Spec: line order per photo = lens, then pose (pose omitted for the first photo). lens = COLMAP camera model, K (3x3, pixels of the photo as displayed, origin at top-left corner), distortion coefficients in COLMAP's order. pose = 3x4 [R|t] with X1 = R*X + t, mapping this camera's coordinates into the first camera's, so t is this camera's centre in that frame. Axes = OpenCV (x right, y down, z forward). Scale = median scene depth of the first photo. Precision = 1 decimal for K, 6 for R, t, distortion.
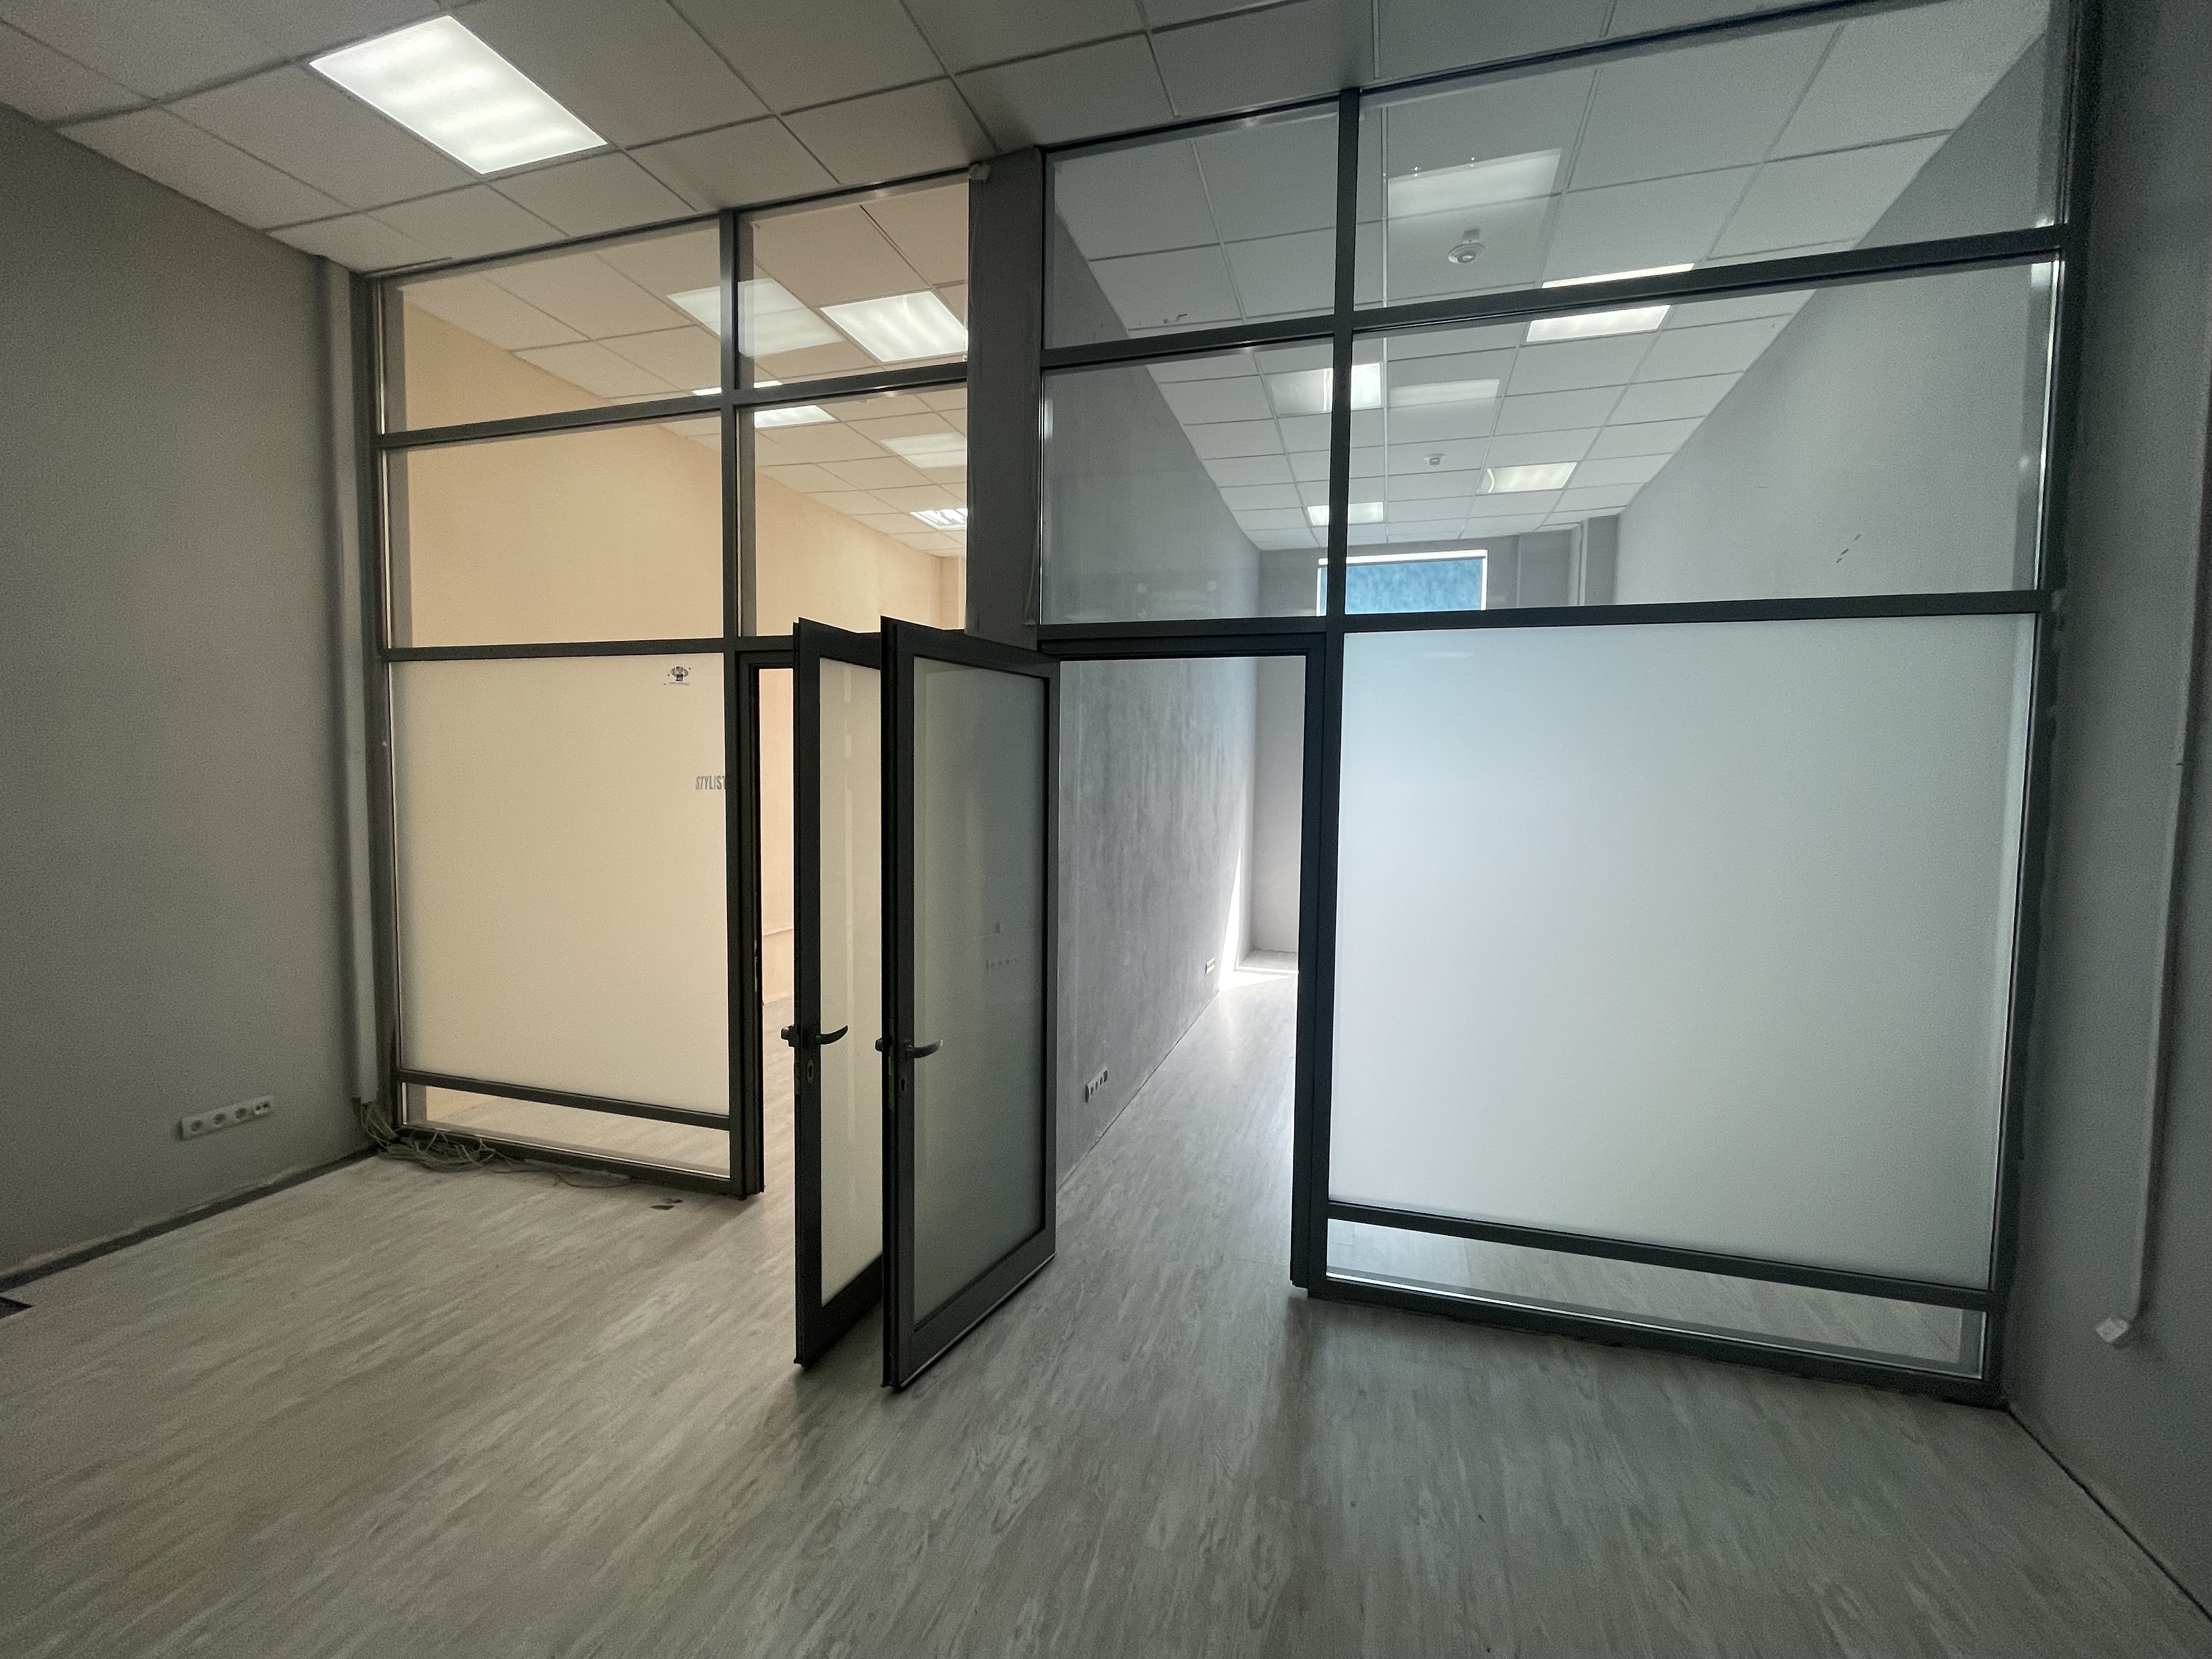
lens RADIAL K [[897.7, 0, 1084.5], [0, 897.7, 830.5], [0, 0, 1]] dist [0.004624, 0.000027]
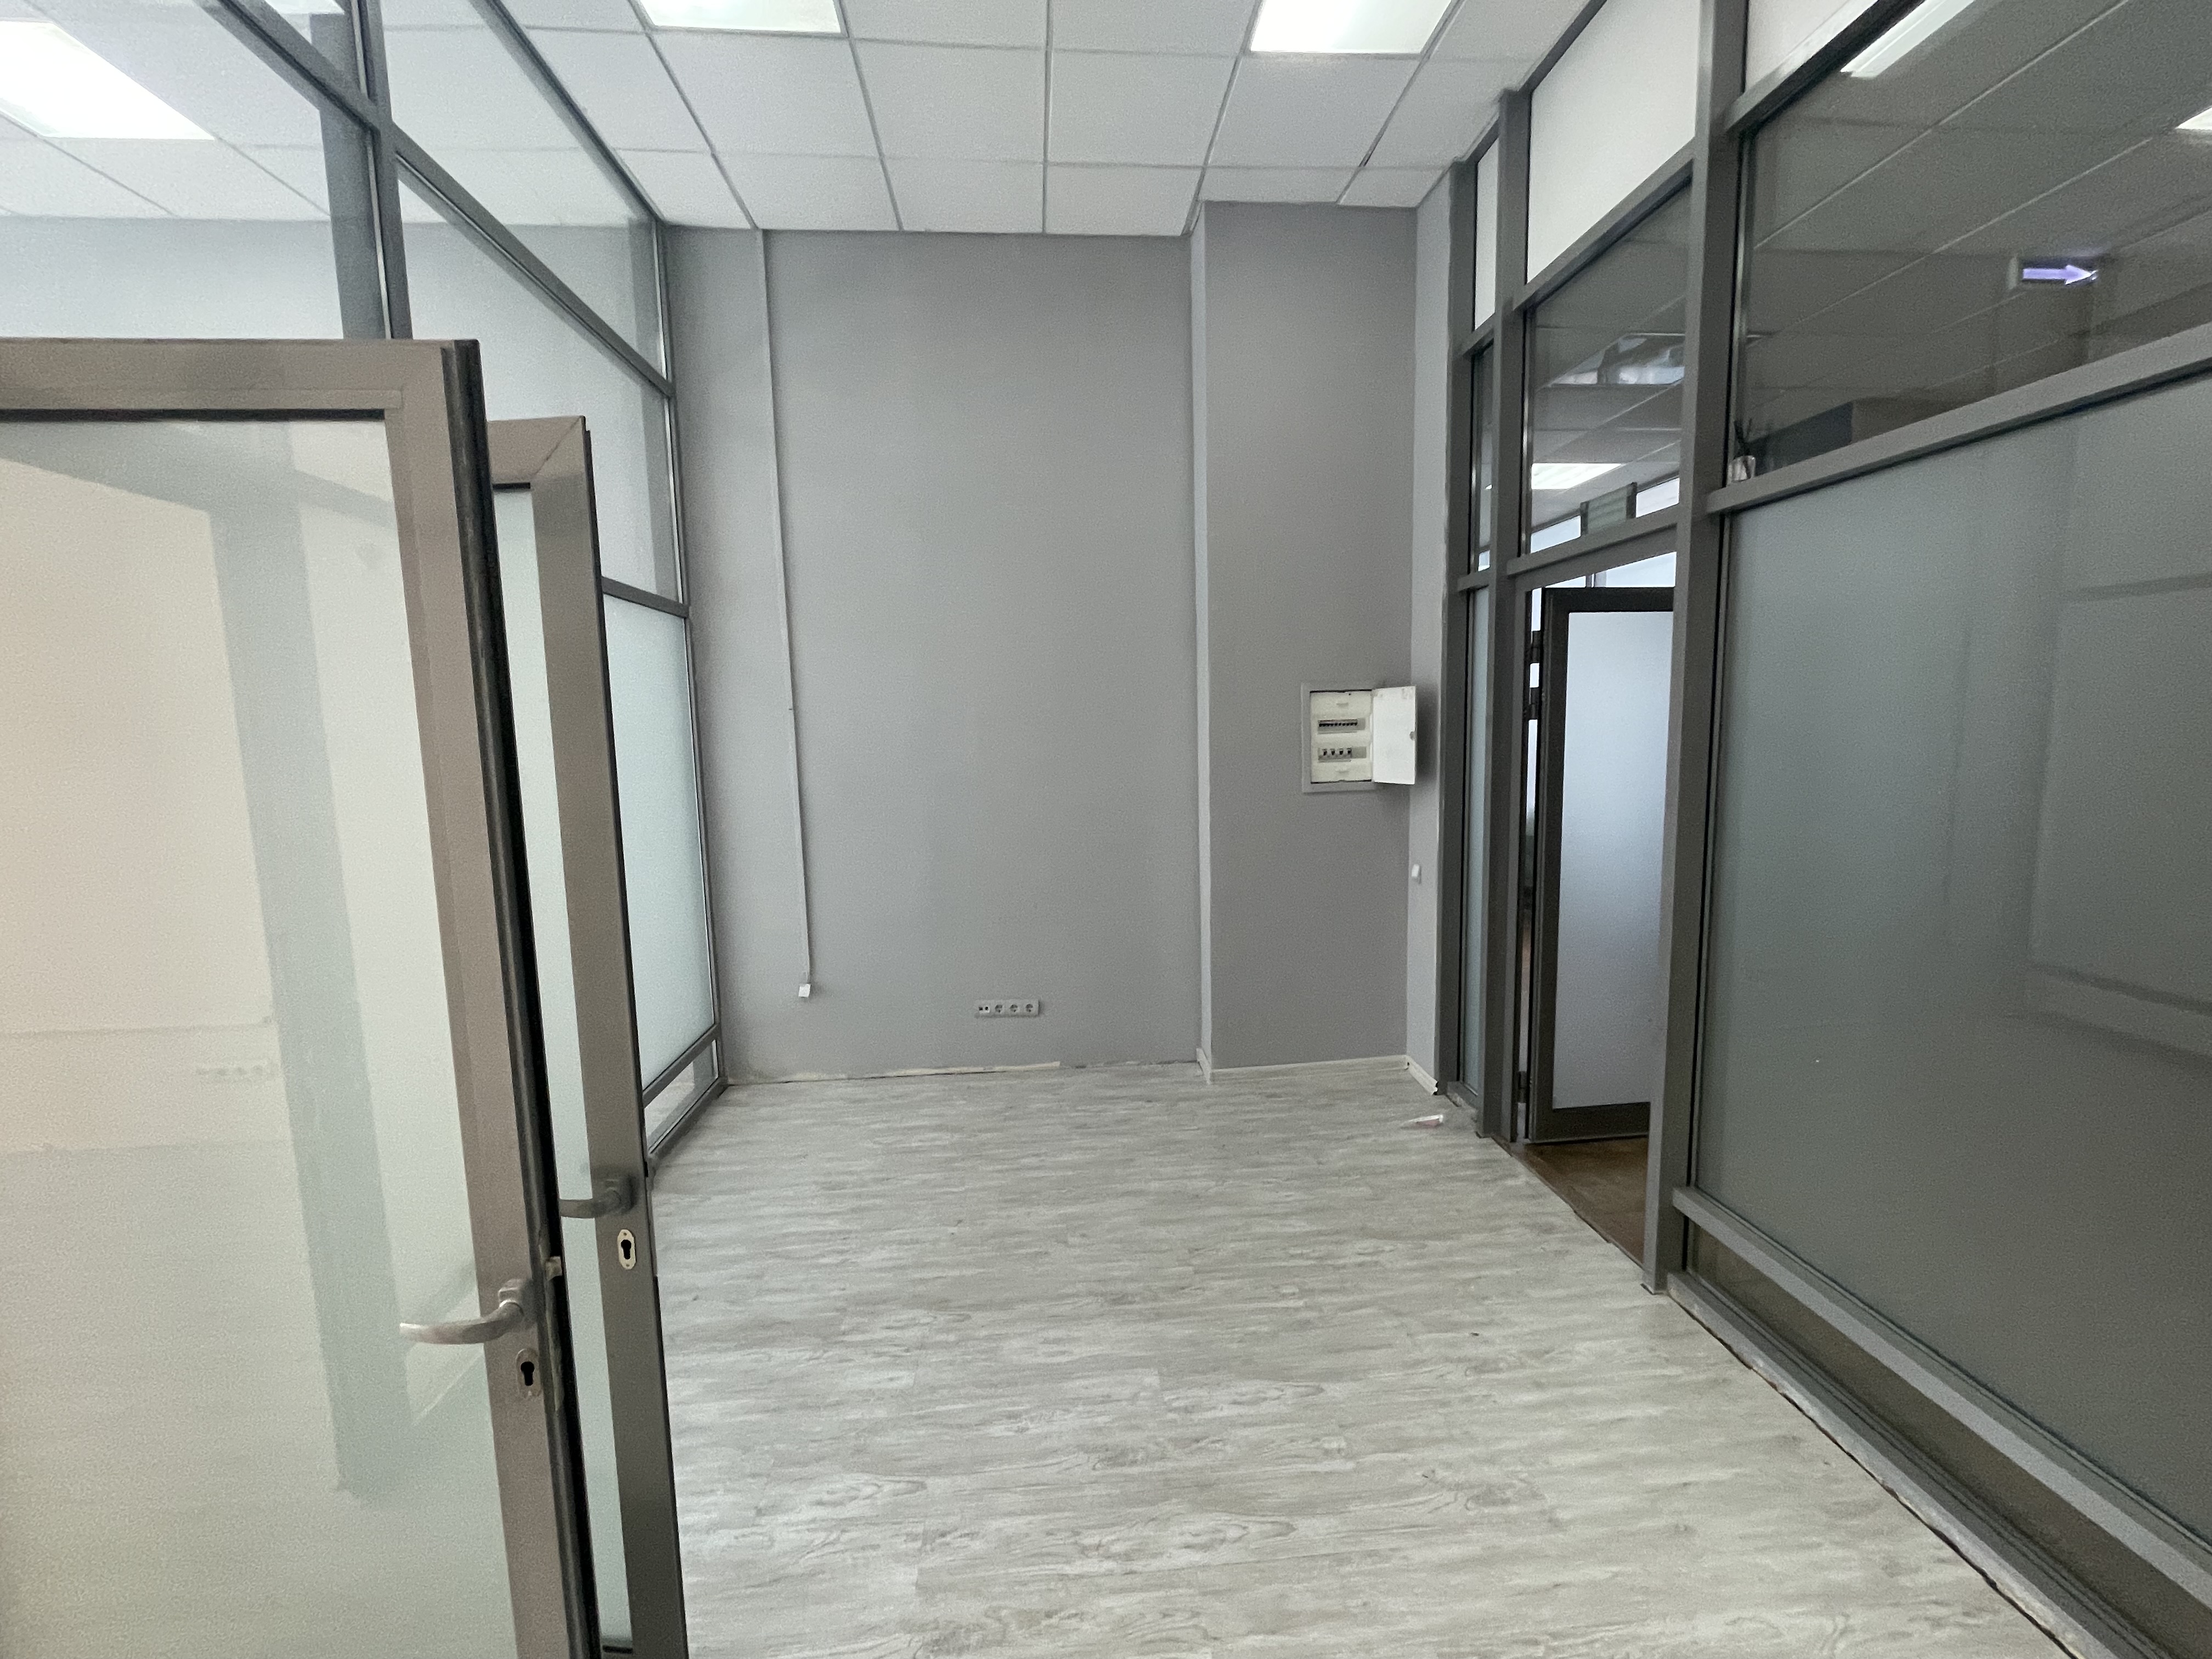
lens RADIAL K [[897.7, 0, 1098.1], [0, 897.7, 834.1], [0, 0, 1]] dist [0.004624, 0.000027]
pose [[-0.338361, -0.113966, 0.934090, -0.995804], [0.070278, 0.986807, 0.145855, -0.054419], [-0.938388, 0.114997, -0.325887, 1.054151]]
